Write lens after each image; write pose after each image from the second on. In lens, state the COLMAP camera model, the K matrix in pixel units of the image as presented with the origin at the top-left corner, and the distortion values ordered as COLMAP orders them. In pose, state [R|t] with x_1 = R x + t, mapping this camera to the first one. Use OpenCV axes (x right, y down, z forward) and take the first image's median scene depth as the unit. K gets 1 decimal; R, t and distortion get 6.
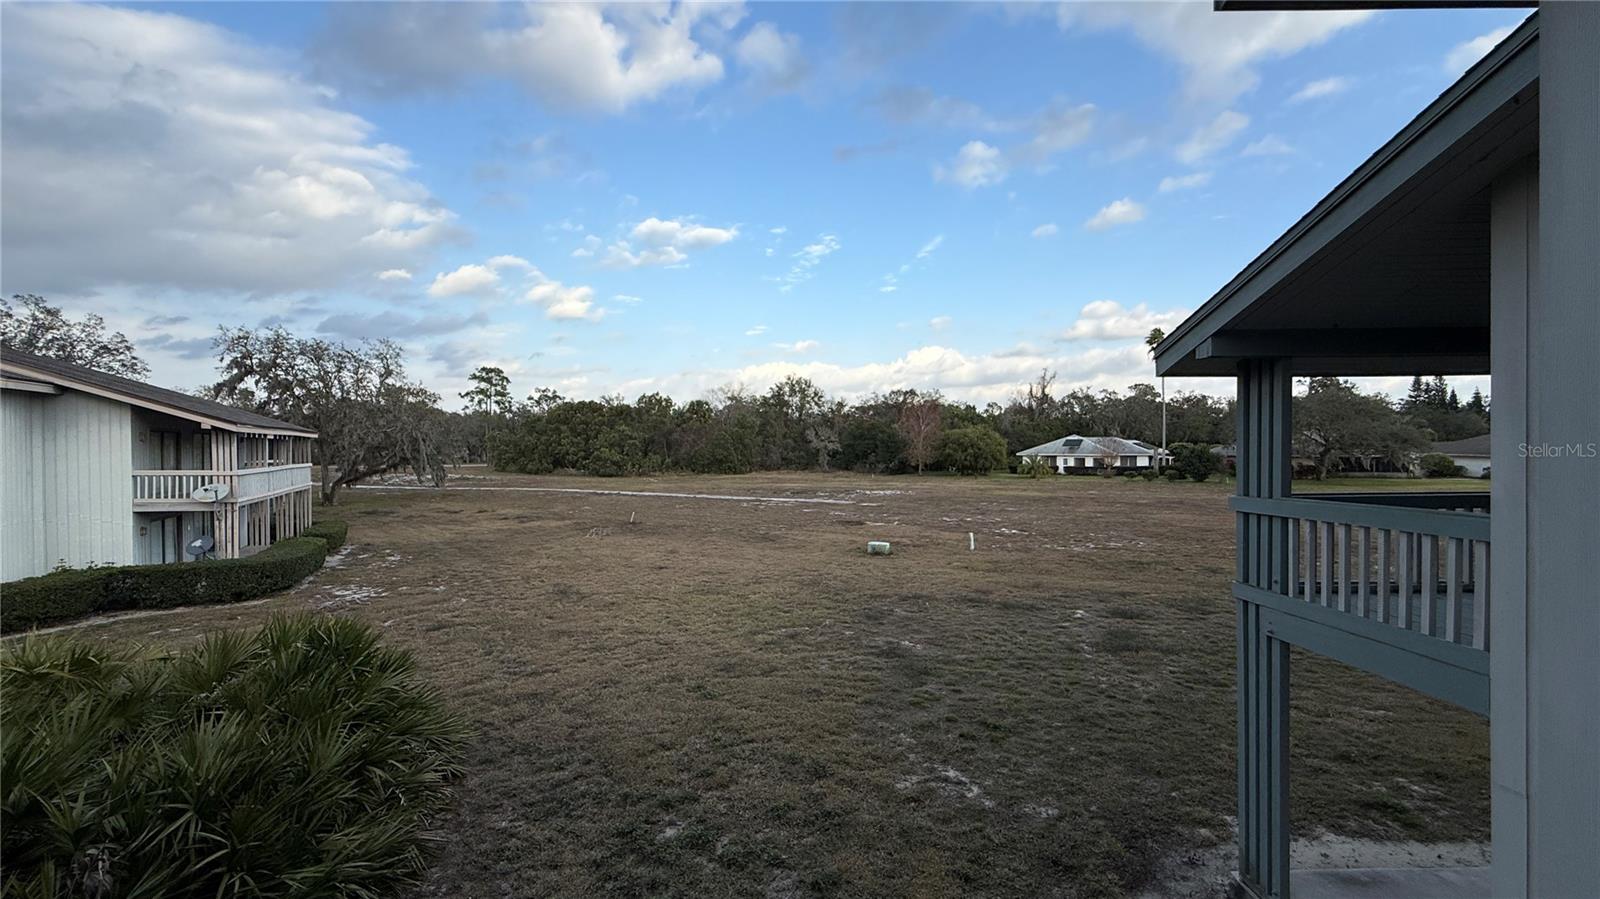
lens RADIAL K [[636.9, 0, 797.4], [0, 636.9, 450.2], [0, 0, 1]] dist [-0.000481, 0.000373]
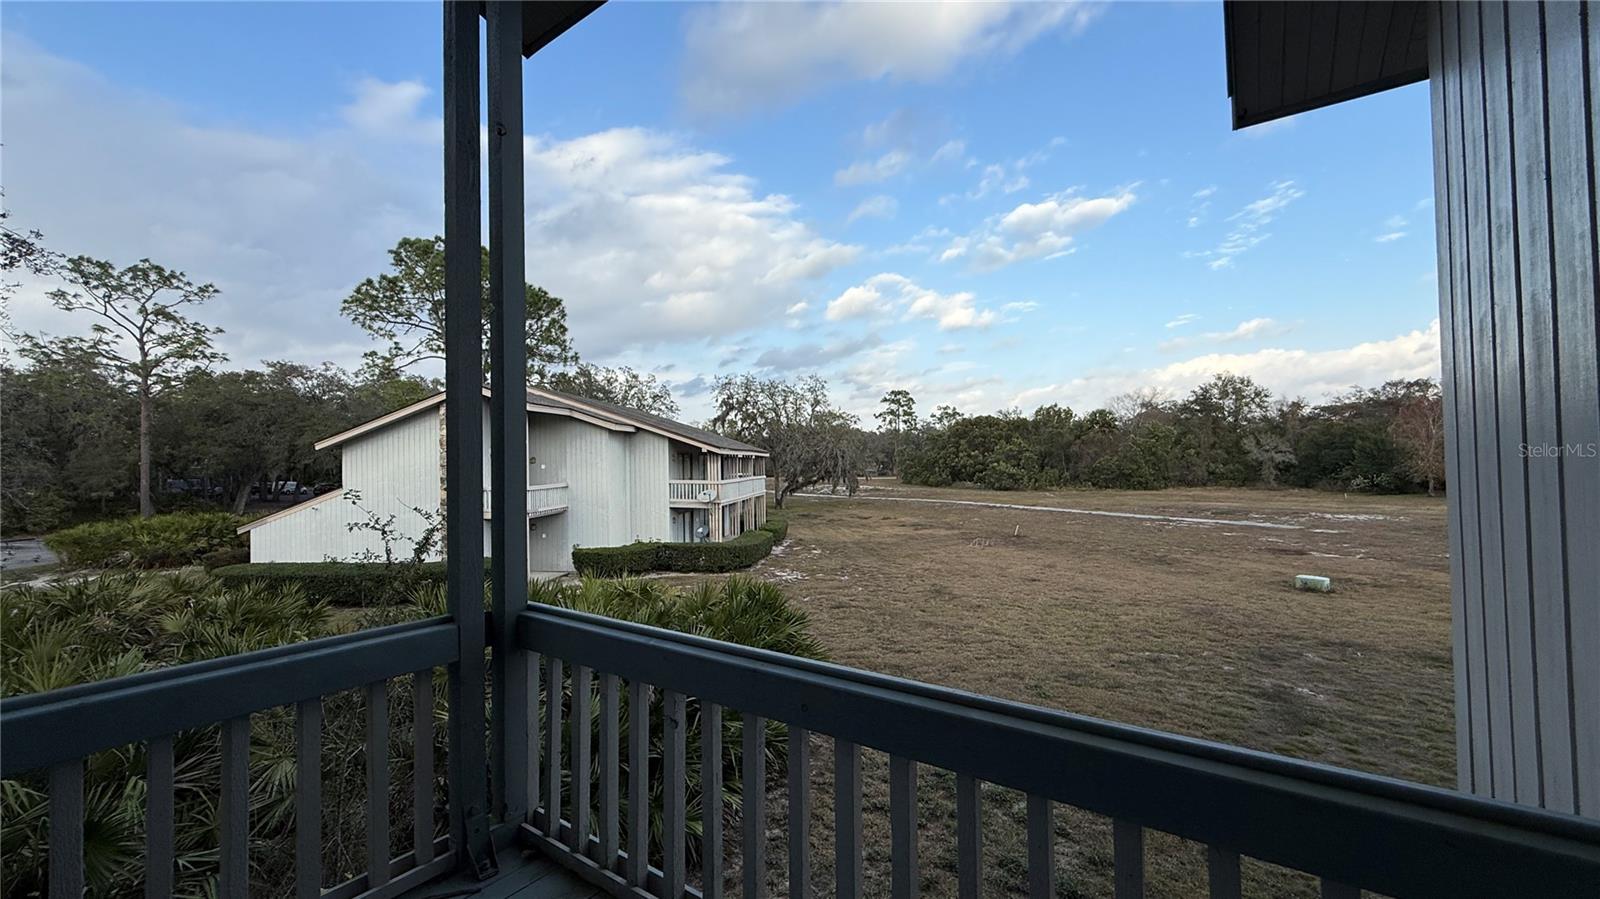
lens RADIAL K [[636.9, 0, 797.4], [0, 636.9, 450.2], [0, 0, 1]] dist [-0.000481, 0.000373]
pose [[0.817255, -0.018231, -0.575988, 0.029039], [0.005966, 0.999714, -0.023176, -0.000789], [0.576246, 0.015504, 0.817129, -0.023780]]
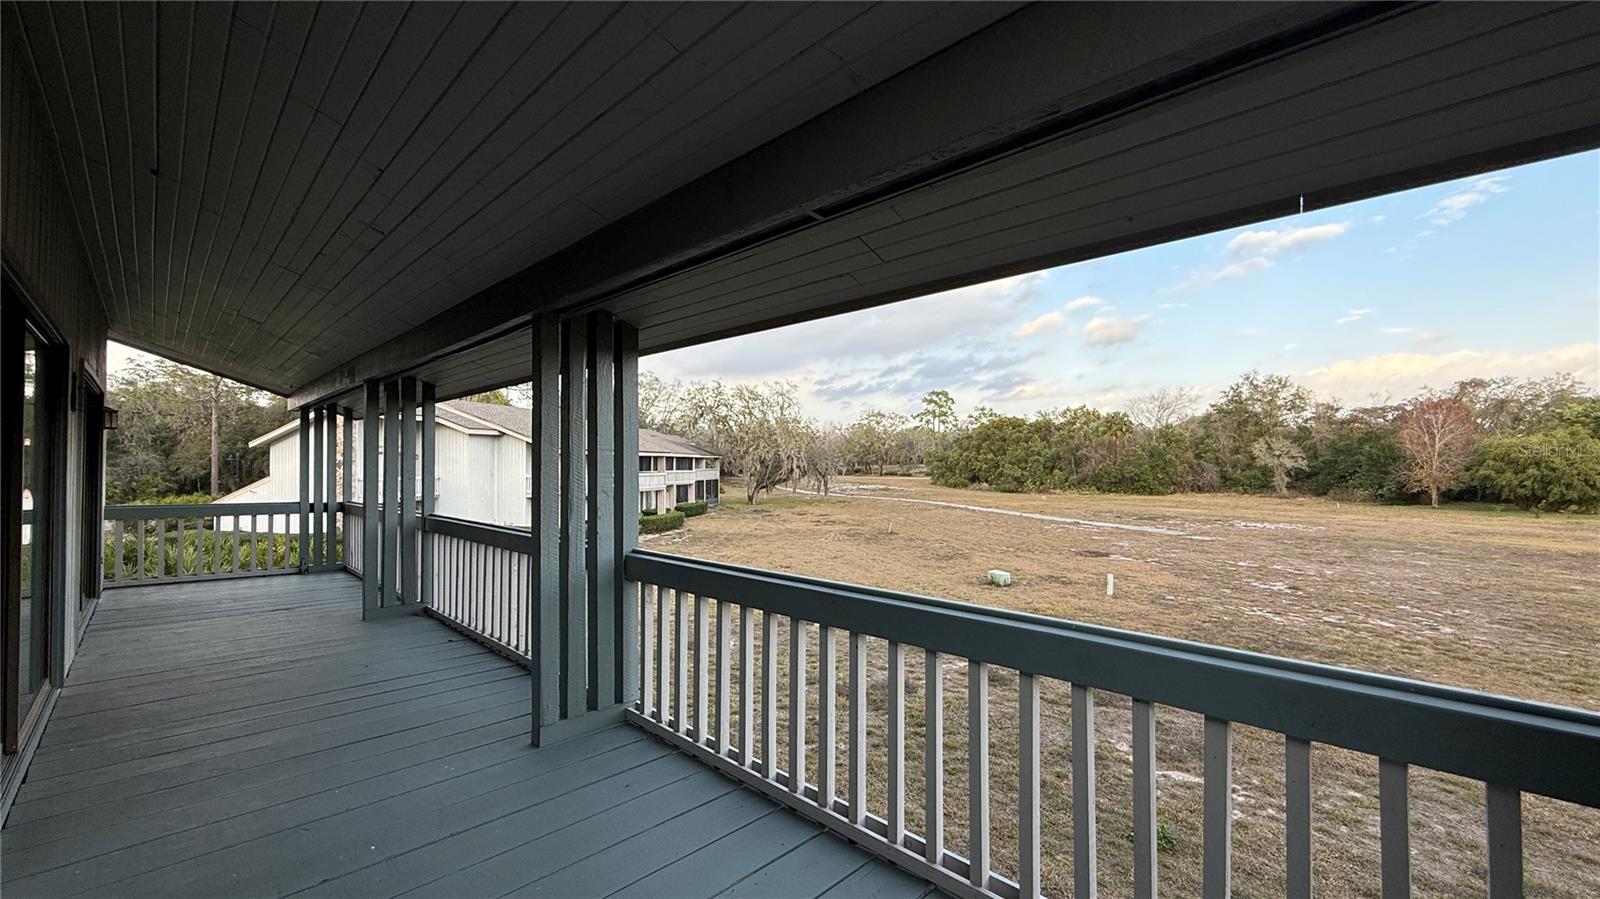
lens RADIAL K [[647.6, 0, 803.1], [0, 647.6, 447.5], [0, 0, 1]] dist [0.003854, 0.000649]
pose [[0.719505, -0.010891, -0.694402, 0.279191], [-0.008382, 0.999668, -0.024363, -0.002535], [0.694437, 0.023350, 0.719174, 0.060384]]
